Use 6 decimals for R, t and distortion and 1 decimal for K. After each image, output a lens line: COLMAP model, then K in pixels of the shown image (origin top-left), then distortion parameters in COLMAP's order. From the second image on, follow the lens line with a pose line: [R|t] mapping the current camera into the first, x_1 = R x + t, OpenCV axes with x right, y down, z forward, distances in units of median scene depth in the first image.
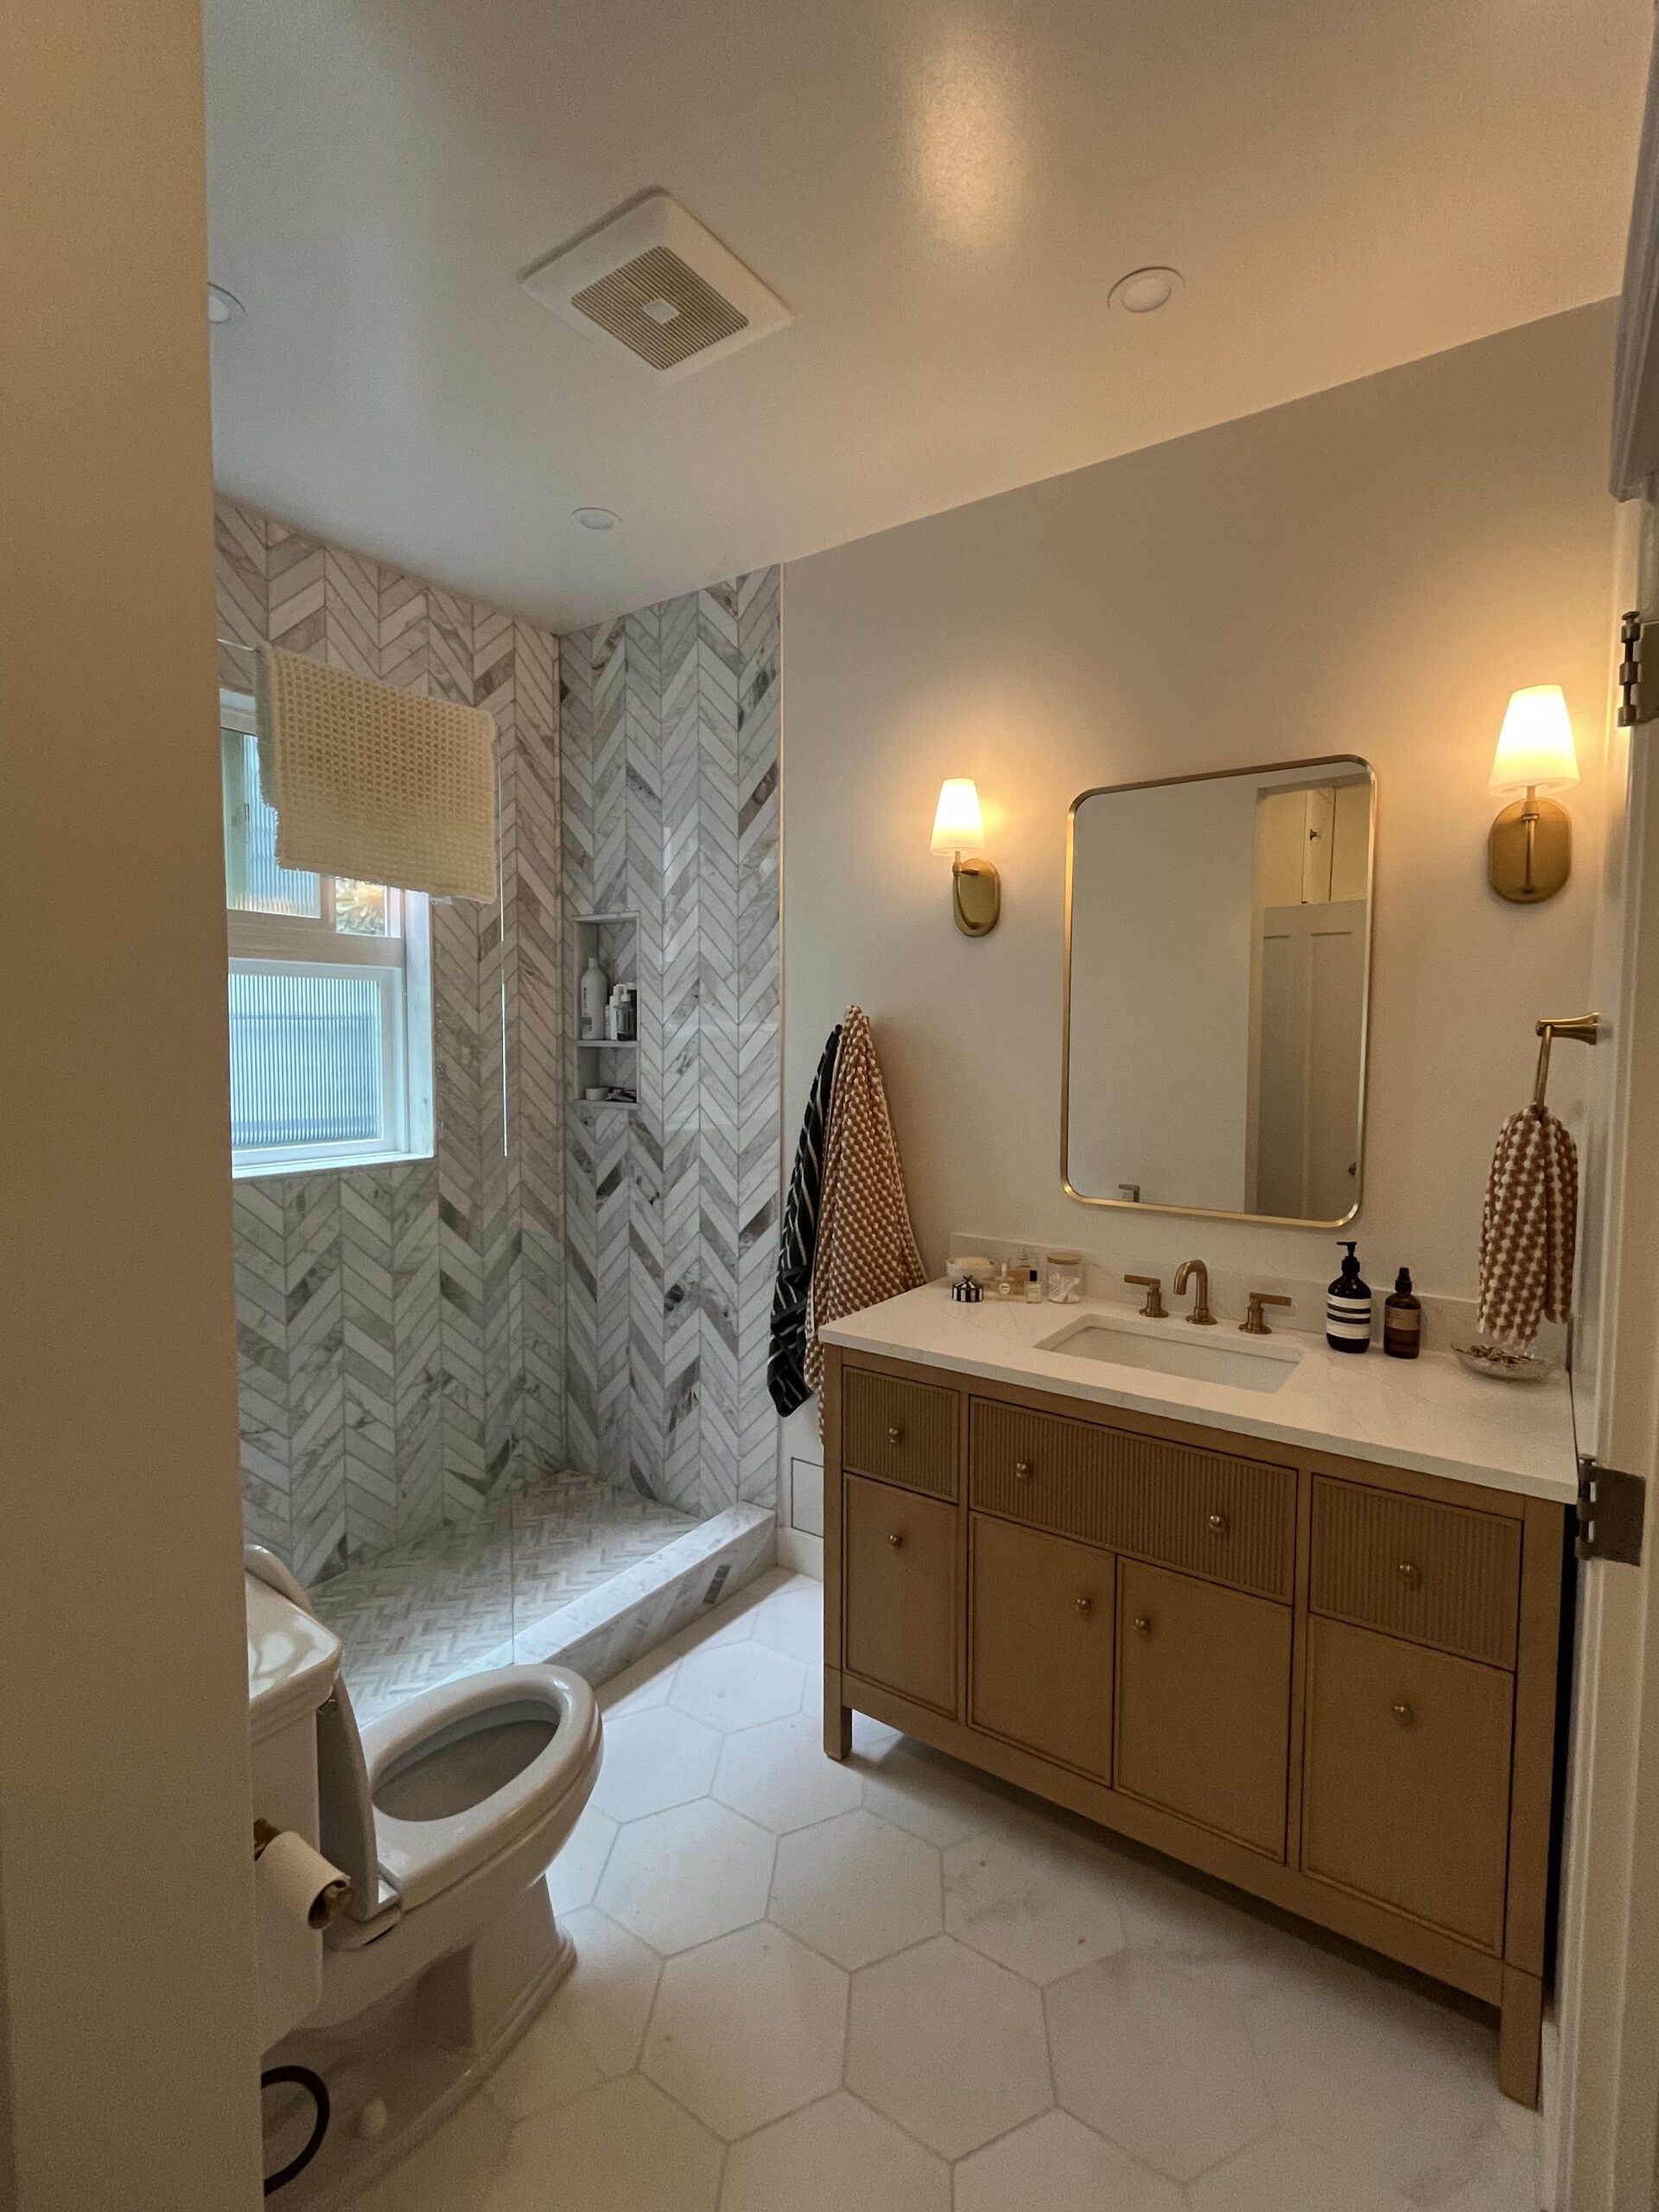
lens RADIAL K [[1010.3, 0, 833.2], [0, 1010.3, 1101.0], [0, 0, 1]] dist [0.000250, -0.000540]
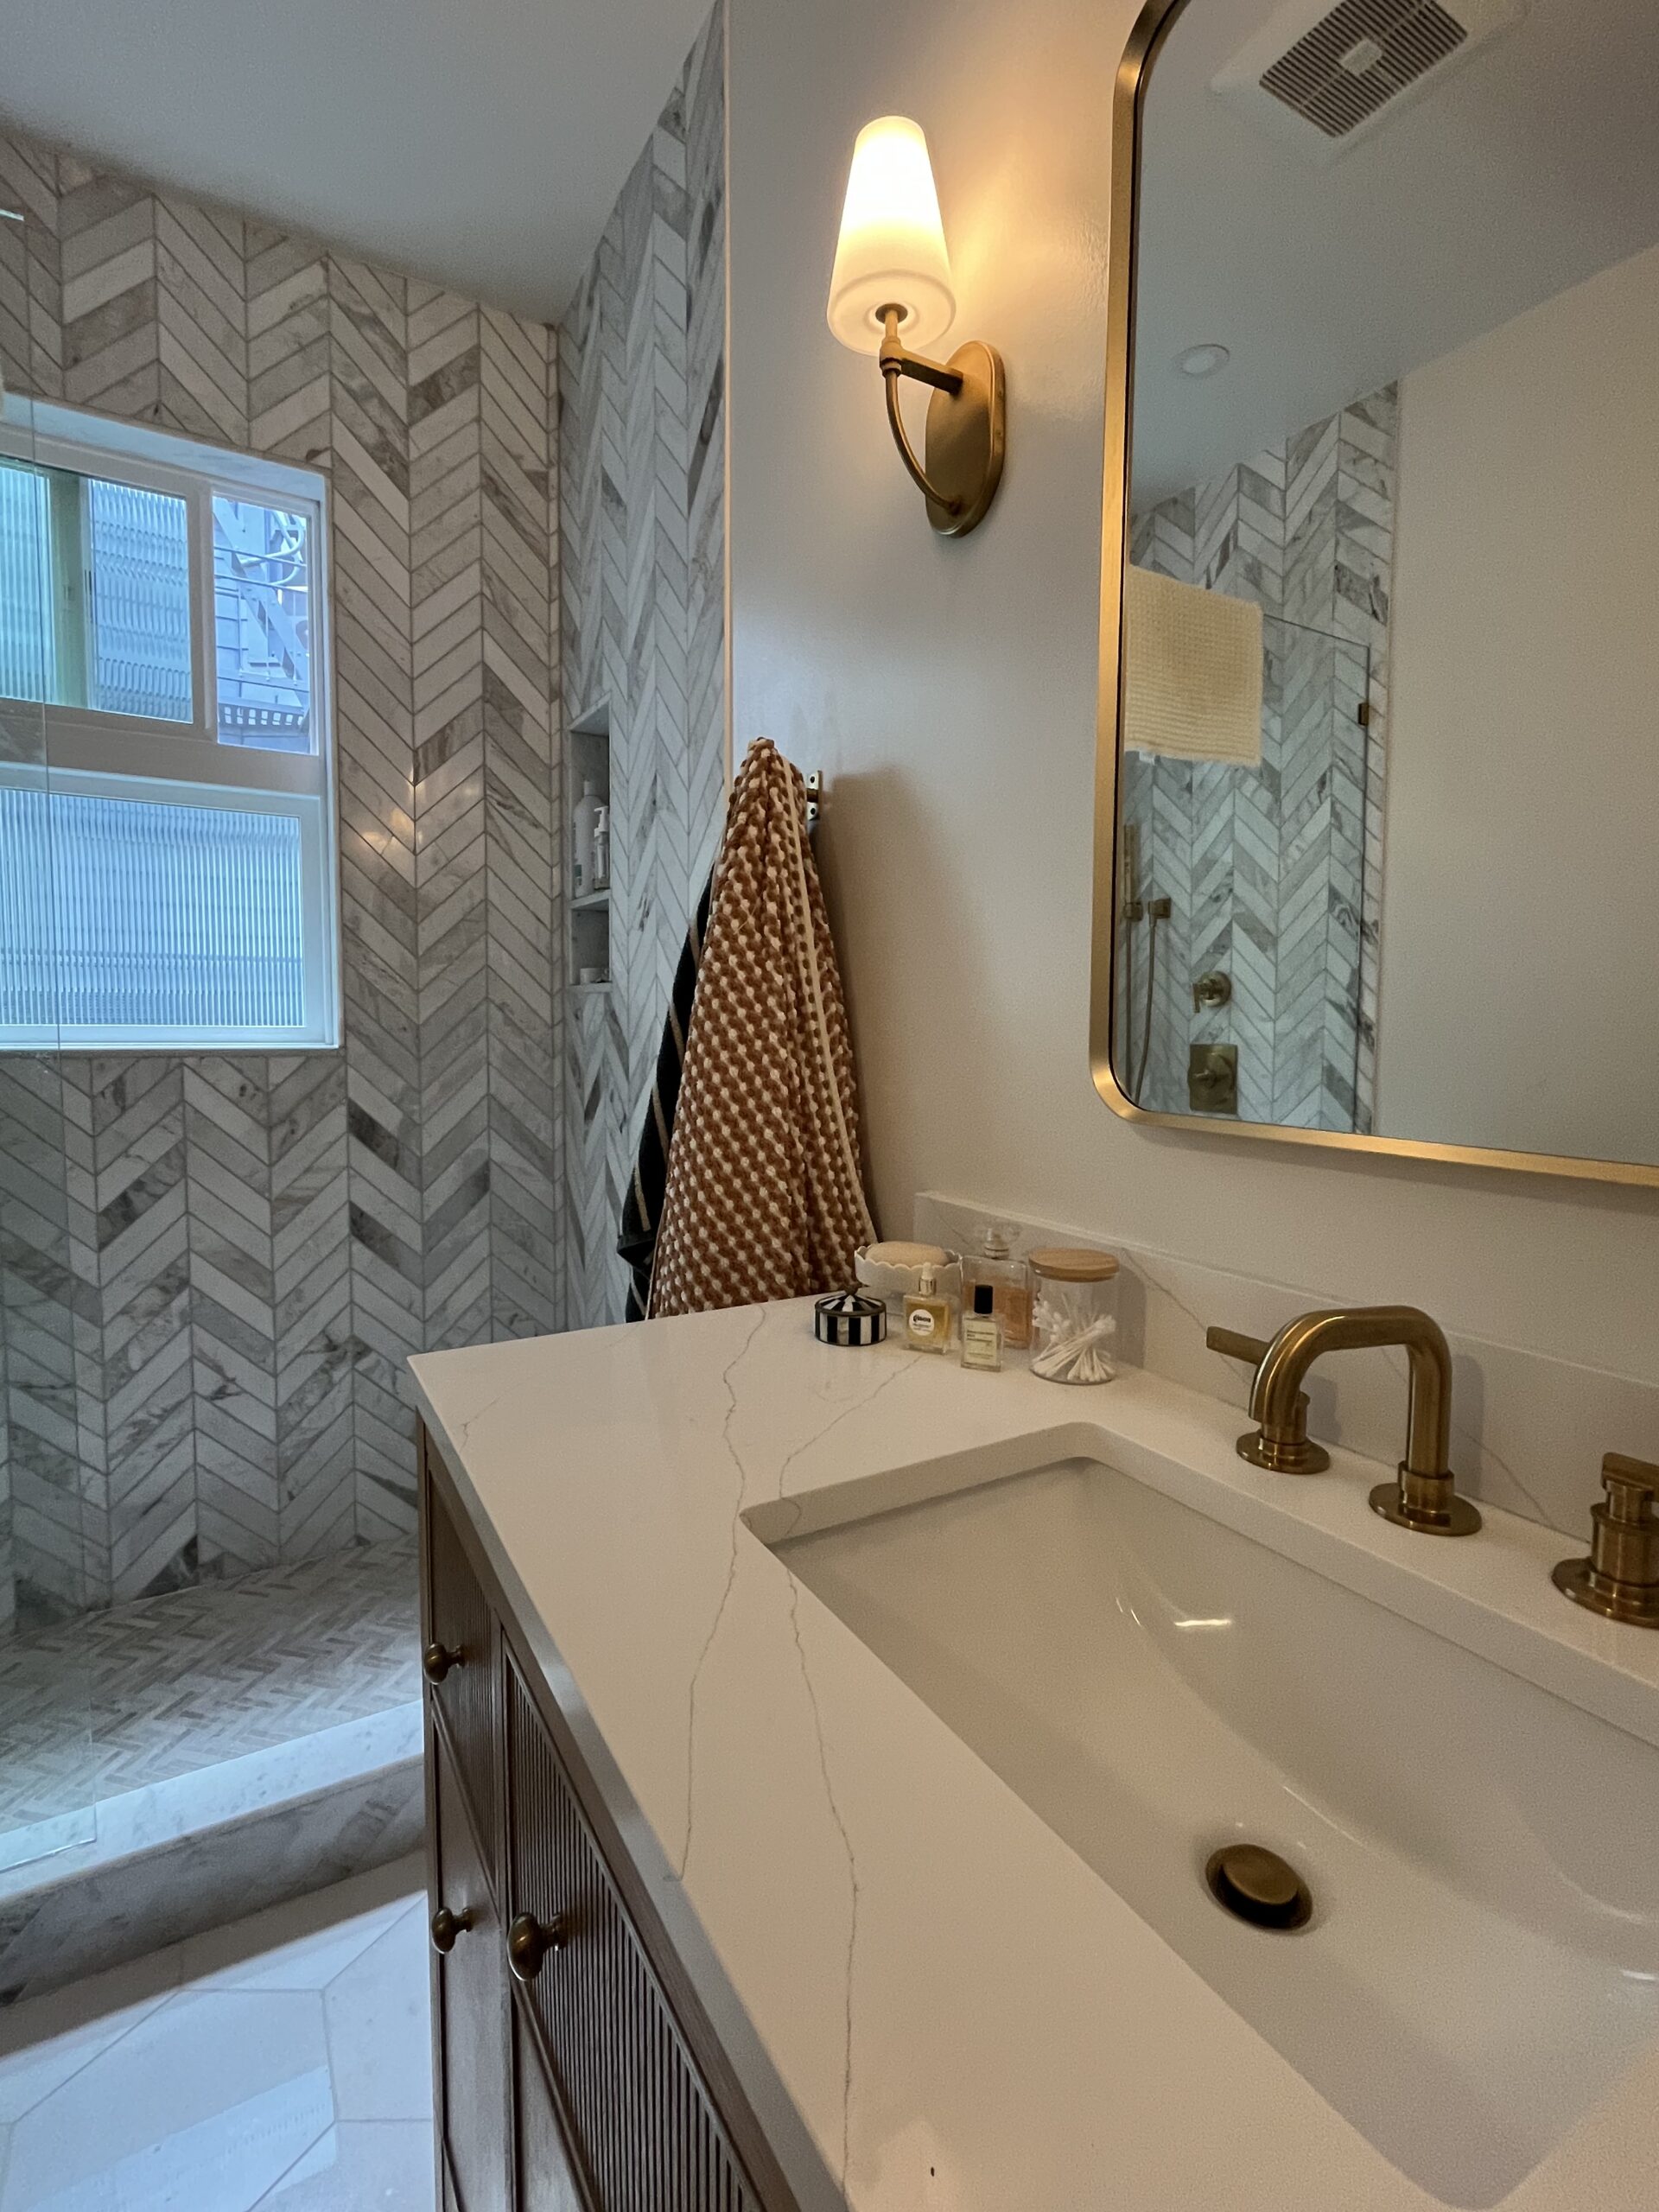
lens RADIAL K [[1010.3, 0, 829.1], [0, 1010.3, 1097.6], [0, 0, 1]] dist [0.000250, -0.000540]
pose [[0.910194, 0.034172, -0.412771, 0.240826], [-0.030794, 0.999416, 0.014835, 0.071330], [0.413036, -0.000792, 0.910714, 0.488084]]
